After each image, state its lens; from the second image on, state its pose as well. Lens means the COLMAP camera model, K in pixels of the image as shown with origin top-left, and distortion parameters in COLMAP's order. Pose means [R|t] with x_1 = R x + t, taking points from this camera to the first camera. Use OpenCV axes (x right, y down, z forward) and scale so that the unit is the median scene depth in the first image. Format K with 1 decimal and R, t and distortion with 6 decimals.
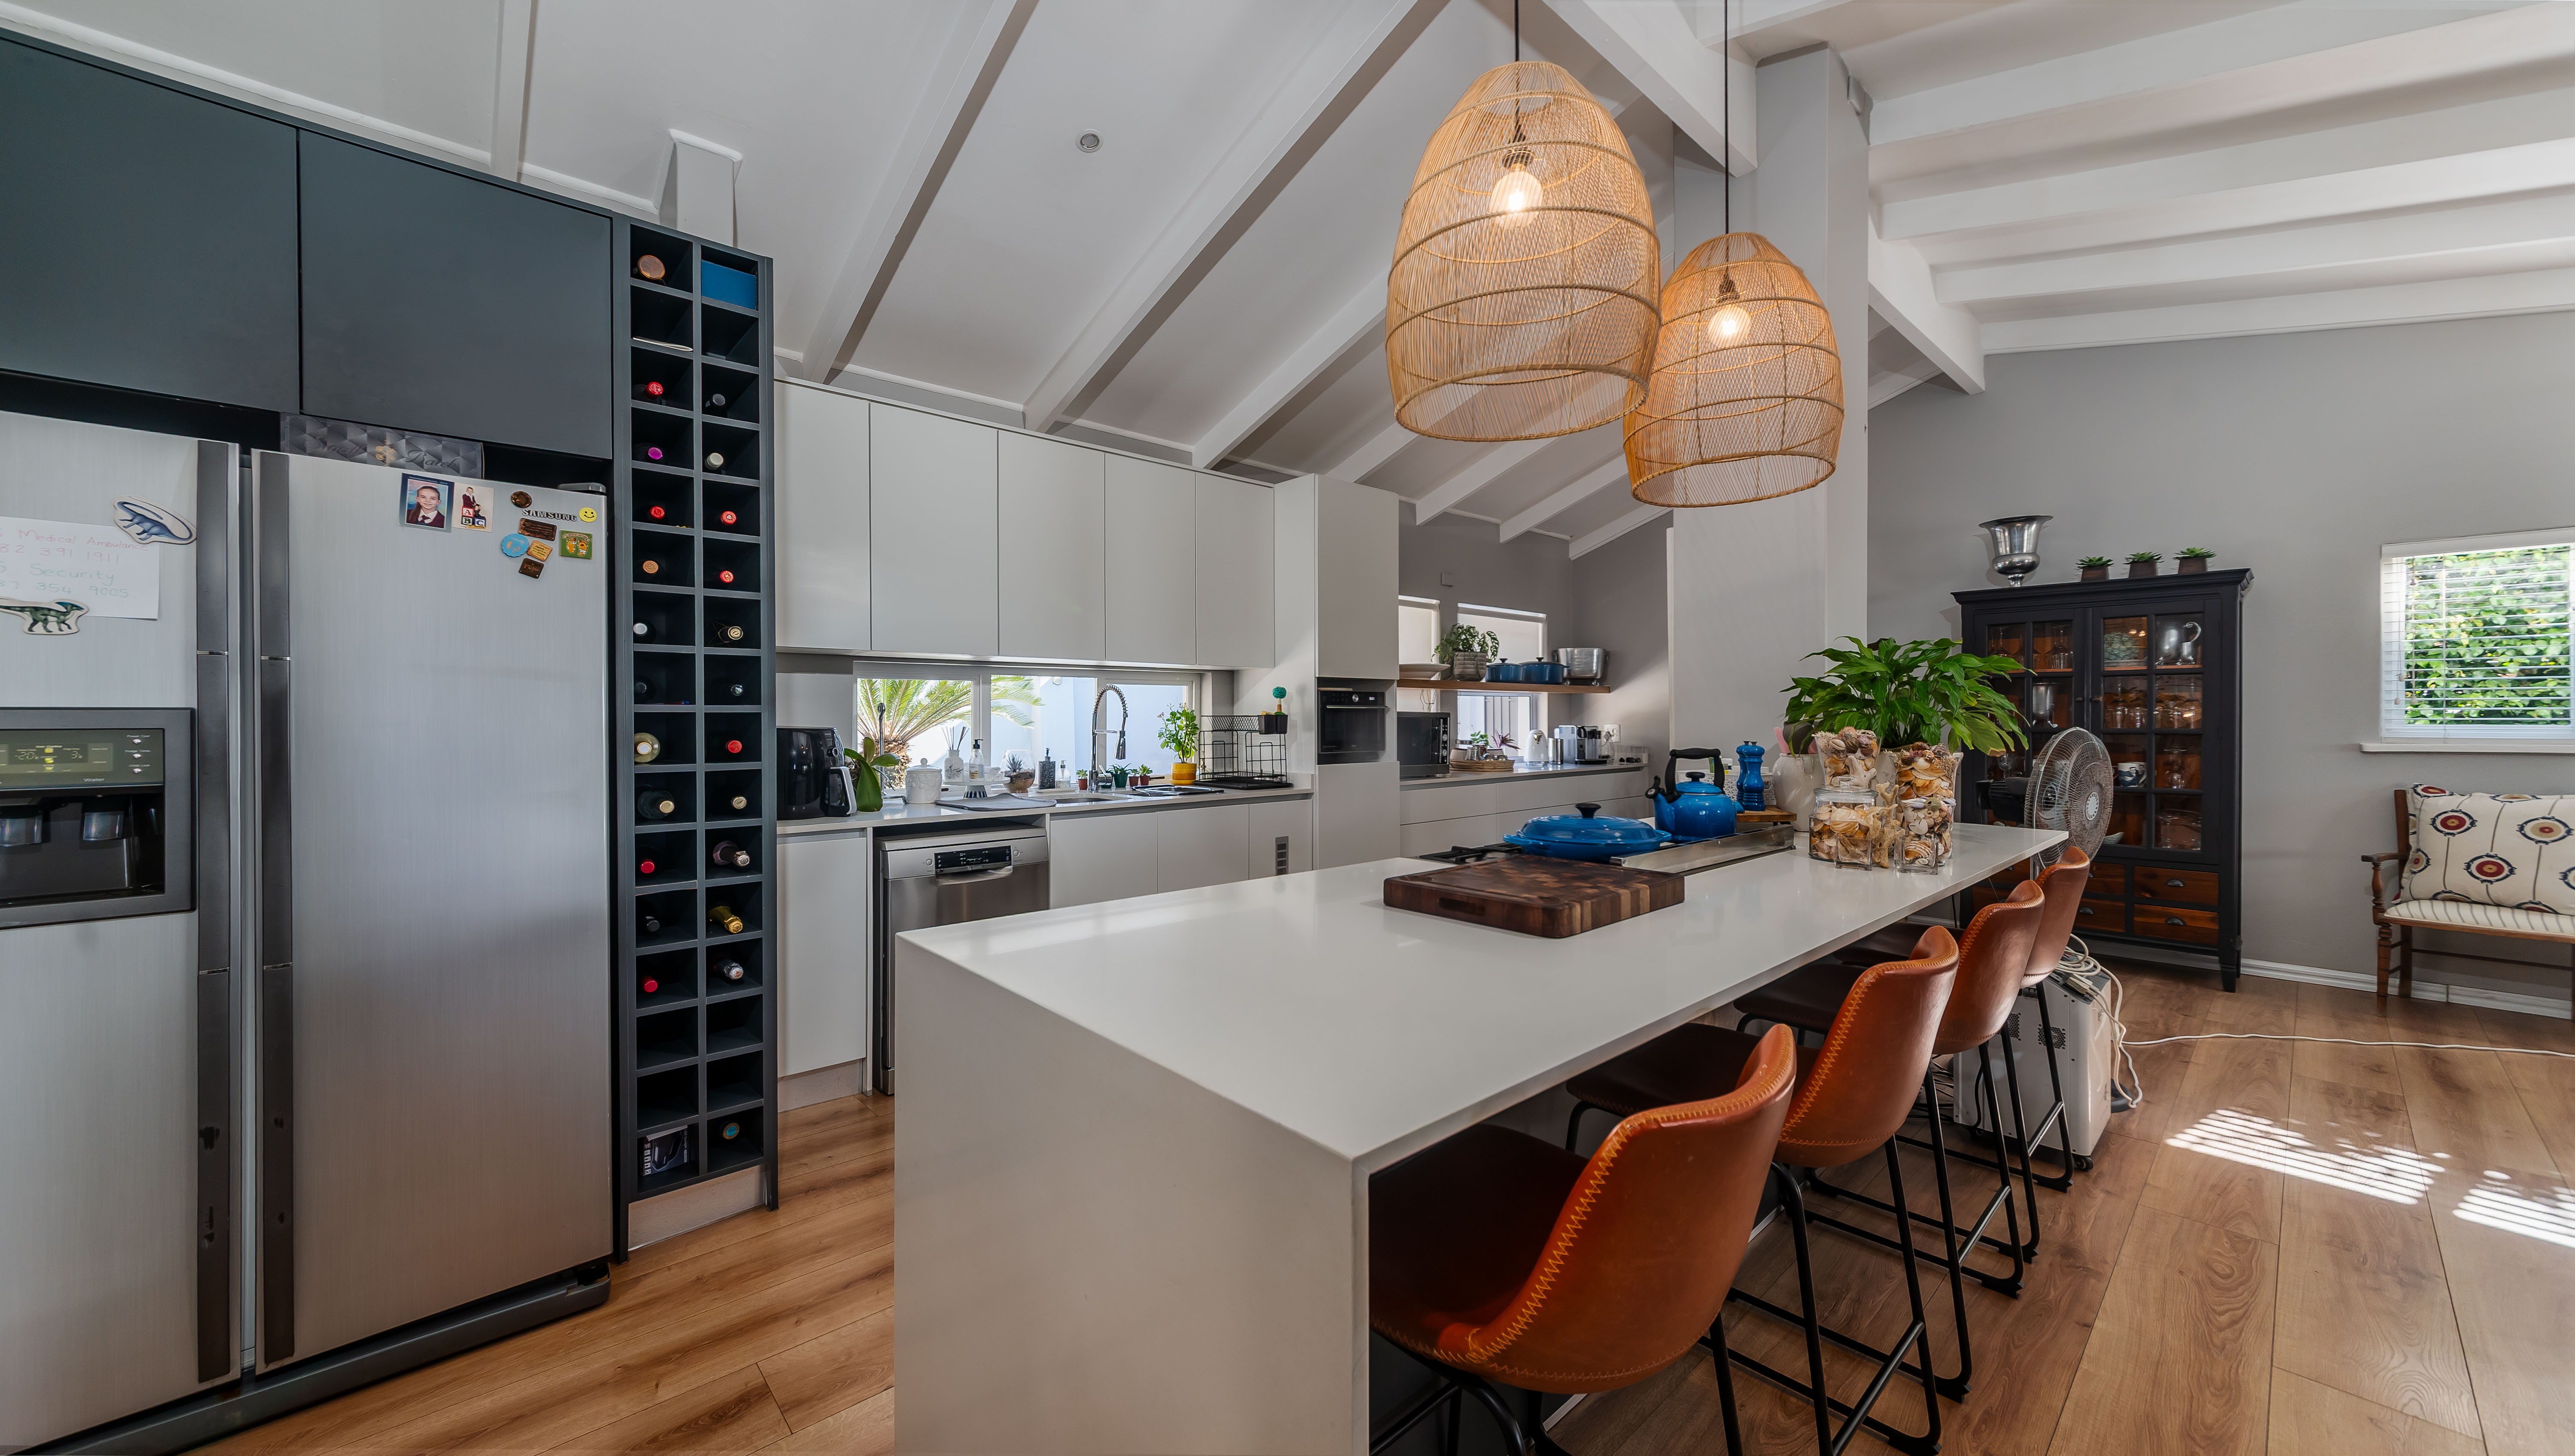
lens RADIAL K [[935.2, 0, 1300.7], [0, 935.2, 720.2], [0, 0, 1]] dist [-0.002562, 0.000333]
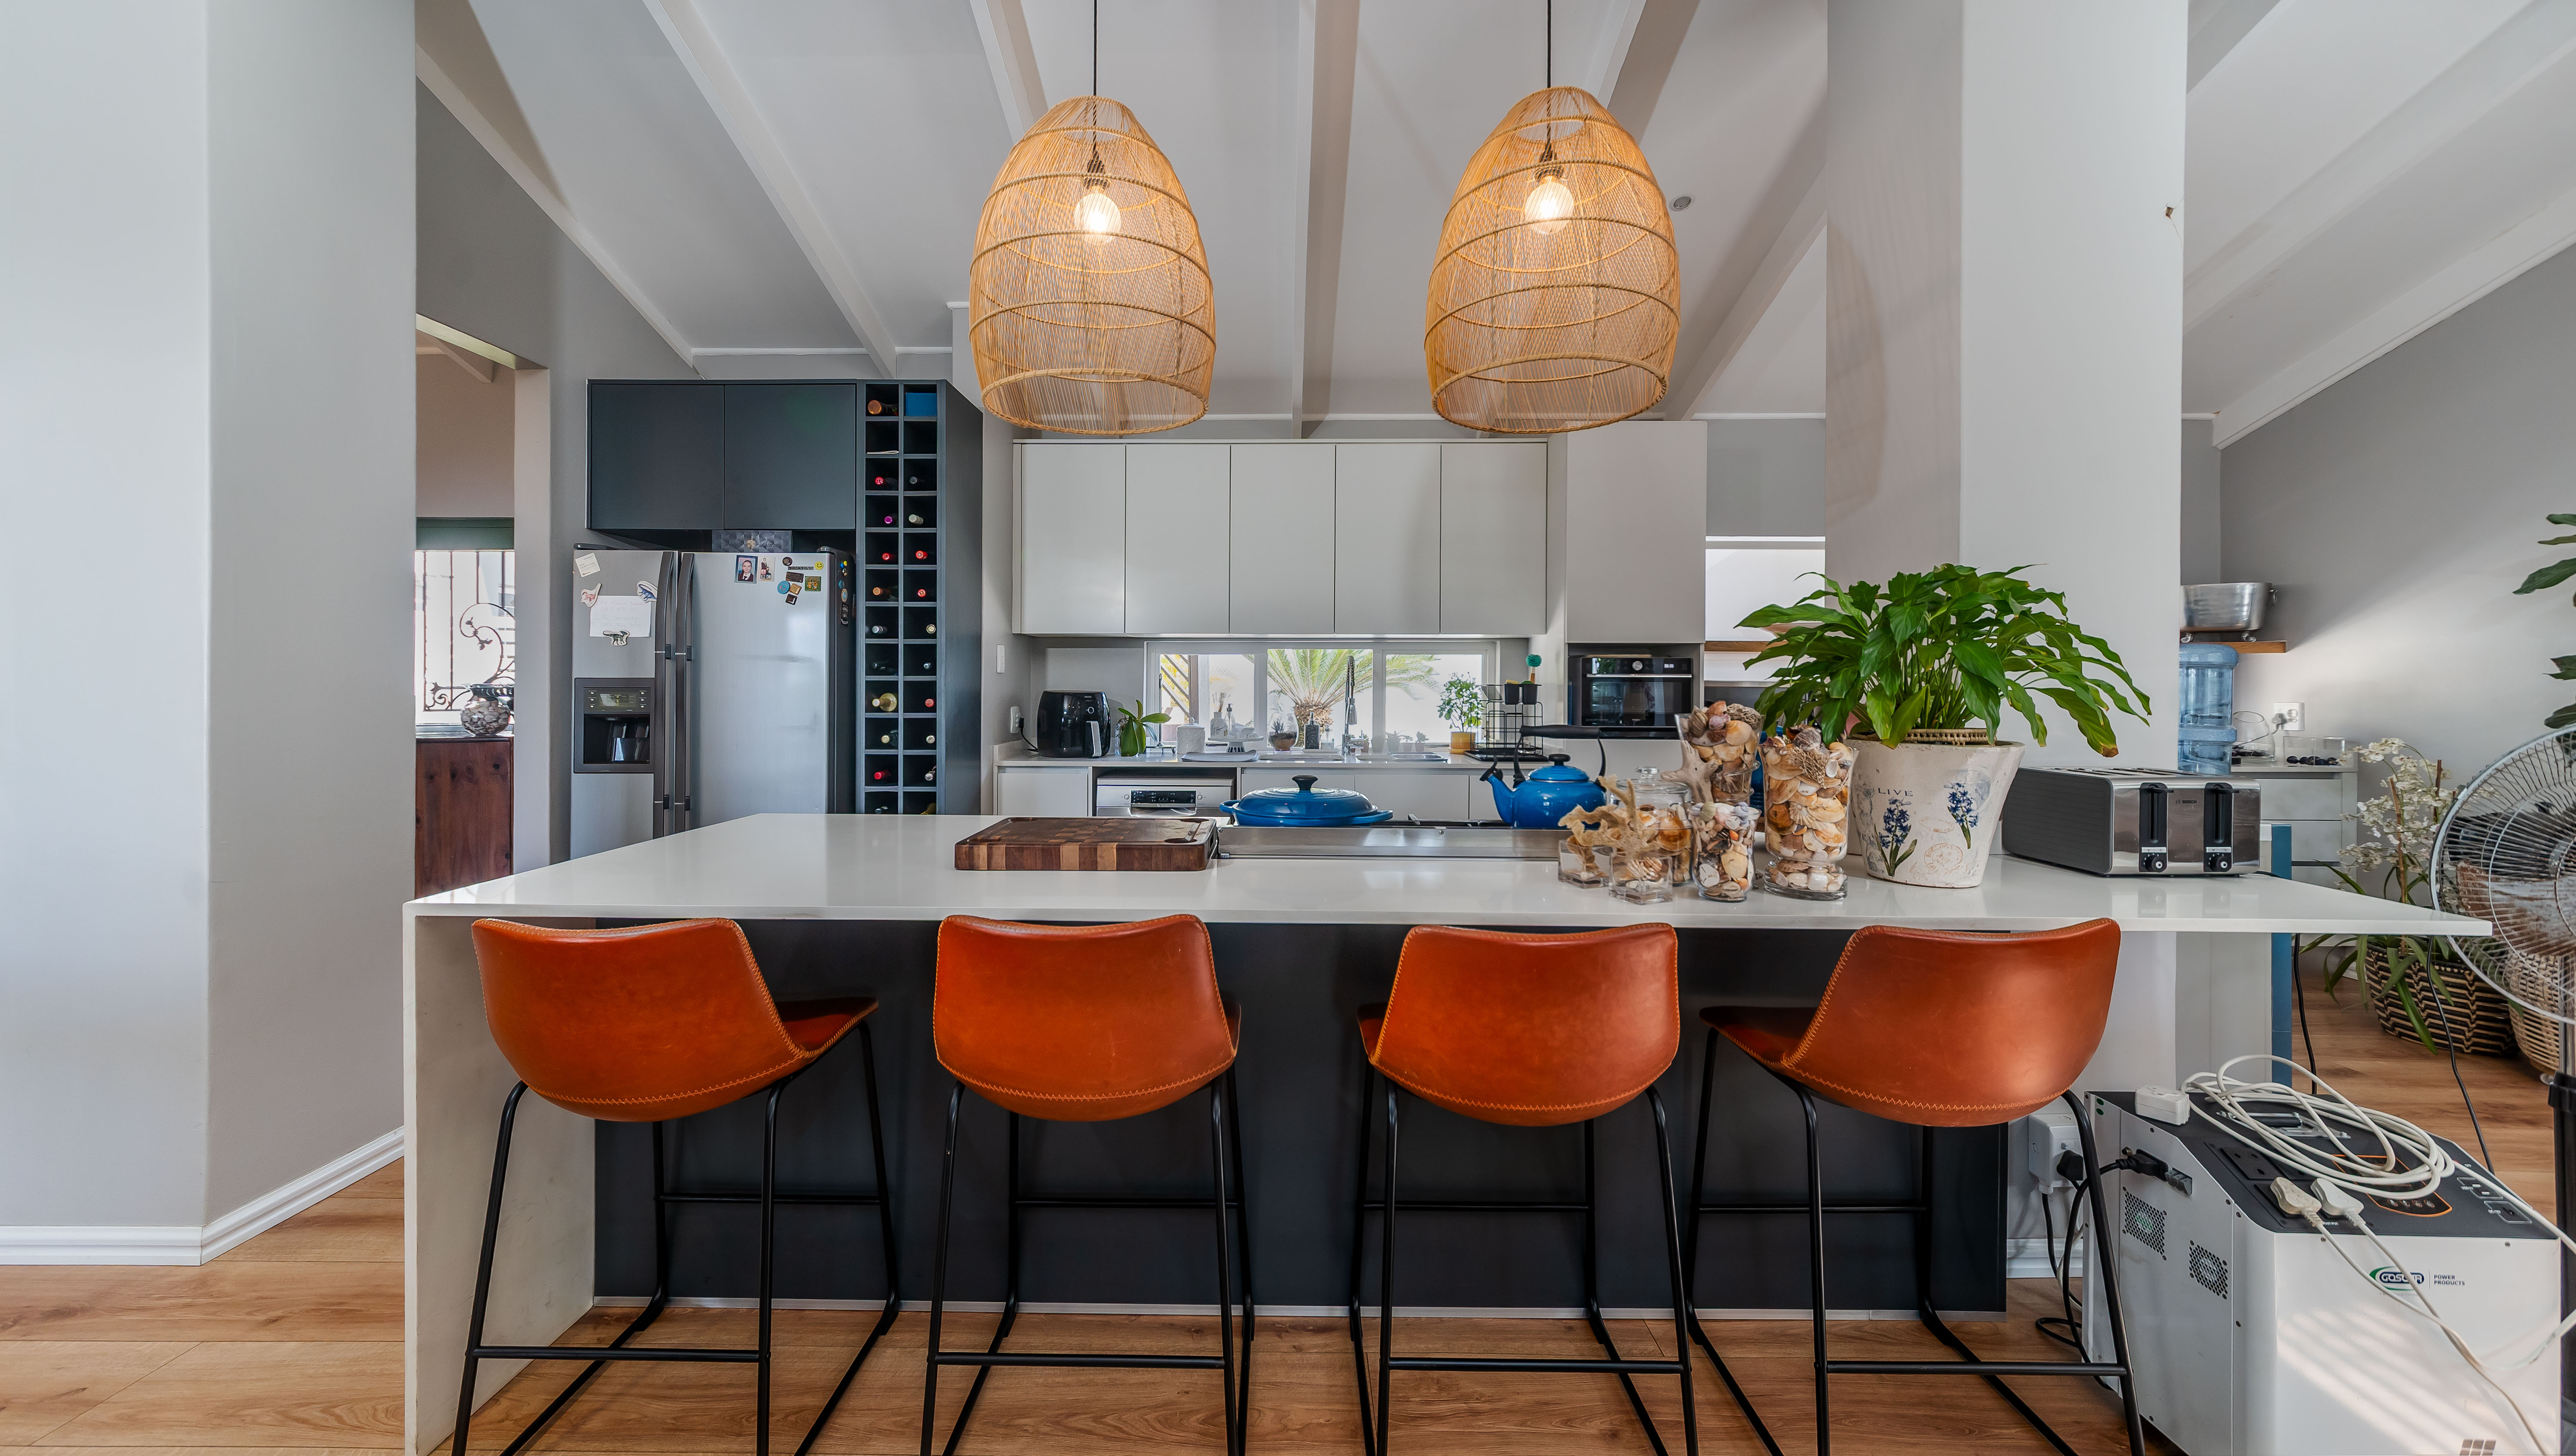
lens RADIAL K [[935.4, 0, 1297.0], [0, 935.4, 683.1], [0, 0, 1]] dist [-0.002562, 0.000333]
pose [[0.733135, 0.004895, -0.680066, 0.938601], [-0.008304, 0.999964, -0.001754, -0.007350], [0.680033, 0.006933, 0.733149, 0.304376]]
